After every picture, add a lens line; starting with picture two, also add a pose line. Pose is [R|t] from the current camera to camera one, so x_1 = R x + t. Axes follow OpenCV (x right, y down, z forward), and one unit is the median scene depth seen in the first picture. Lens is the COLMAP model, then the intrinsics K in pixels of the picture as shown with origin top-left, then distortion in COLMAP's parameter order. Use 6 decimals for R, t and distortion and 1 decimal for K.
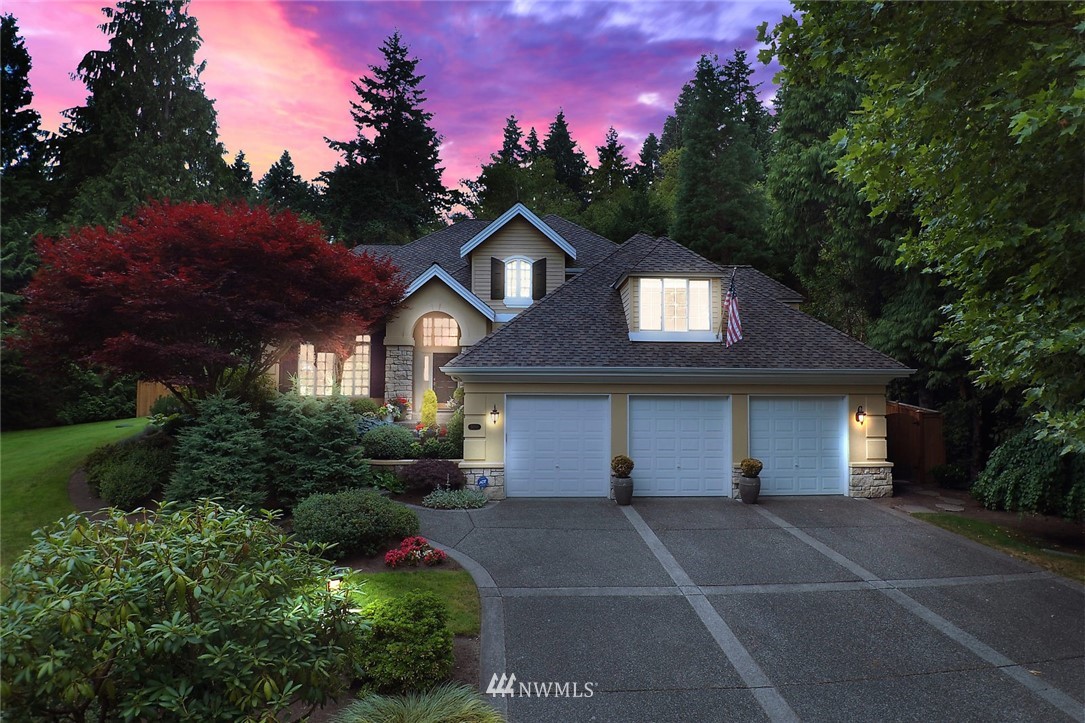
lens RADIAL K [[513.9, 0, 538.6], [0, 513.9, 360.2], [0, 0, 1]] dist [-0.026993, -0.000895]
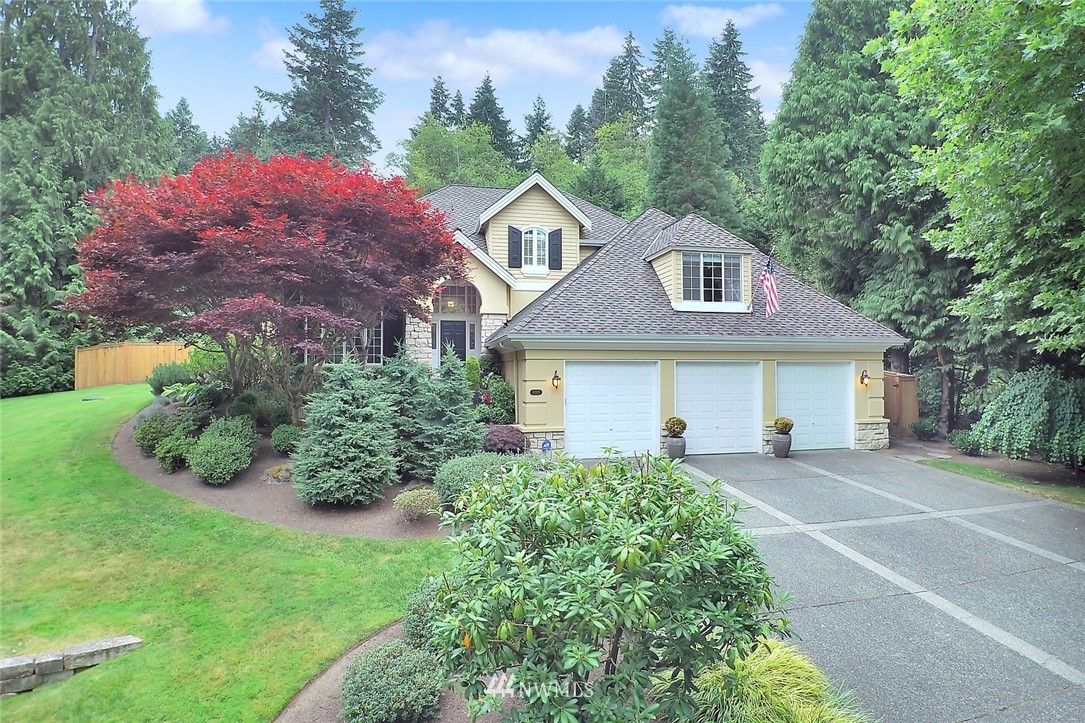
lens RADIAL K [[516.4, 0, 545.5], [0, 516.4, 344.5], [0, 0, 1]] dist [-0.026273, -0.005771]
pose [[0.987467, 0.002958, 0.157795, -0.240429], [-0.007241, 0.999621, 0.026571, 0.005845], [-0.157657, -0.027380, 0.987114, -0.018718]]
